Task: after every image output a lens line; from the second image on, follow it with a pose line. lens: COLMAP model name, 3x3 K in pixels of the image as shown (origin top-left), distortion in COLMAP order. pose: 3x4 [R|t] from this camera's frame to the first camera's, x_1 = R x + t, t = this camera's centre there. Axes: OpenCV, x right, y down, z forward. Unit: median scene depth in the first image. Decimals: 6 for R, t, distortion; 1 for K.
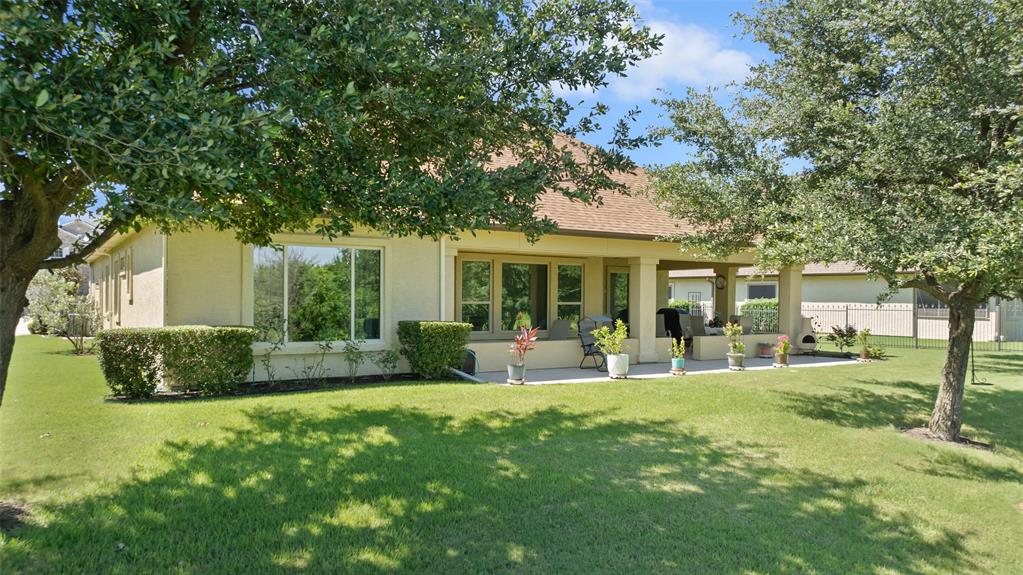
lens RADIAL K [[731.6, 0, 511.5], [0, 731.6, 287.5], [0, 0, 1]] dist [-0.068317, 0.002113]
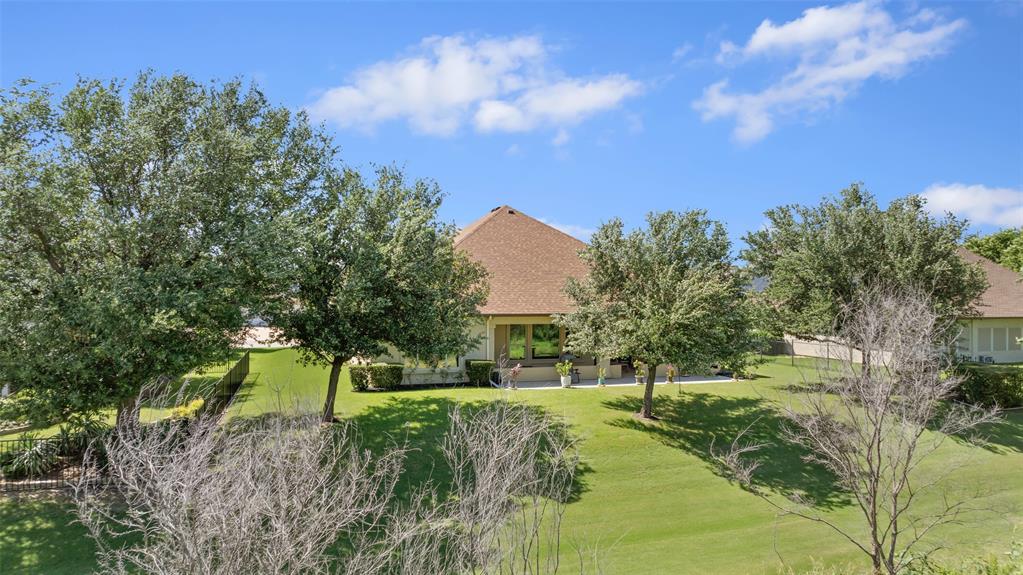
lens RADIAL K [[731.6, 0, 511.5], [0, 731.6, 287.5], [0, 0, 1]] dist [-0.068317, 0.002113]
pose [[0.961231, 0.001482, -0.275742, 0.792867], [0.006451, 0.999591, 0.027859, -0.311545], [0.275671, -0.028557, 0.960828, -1.505033]]
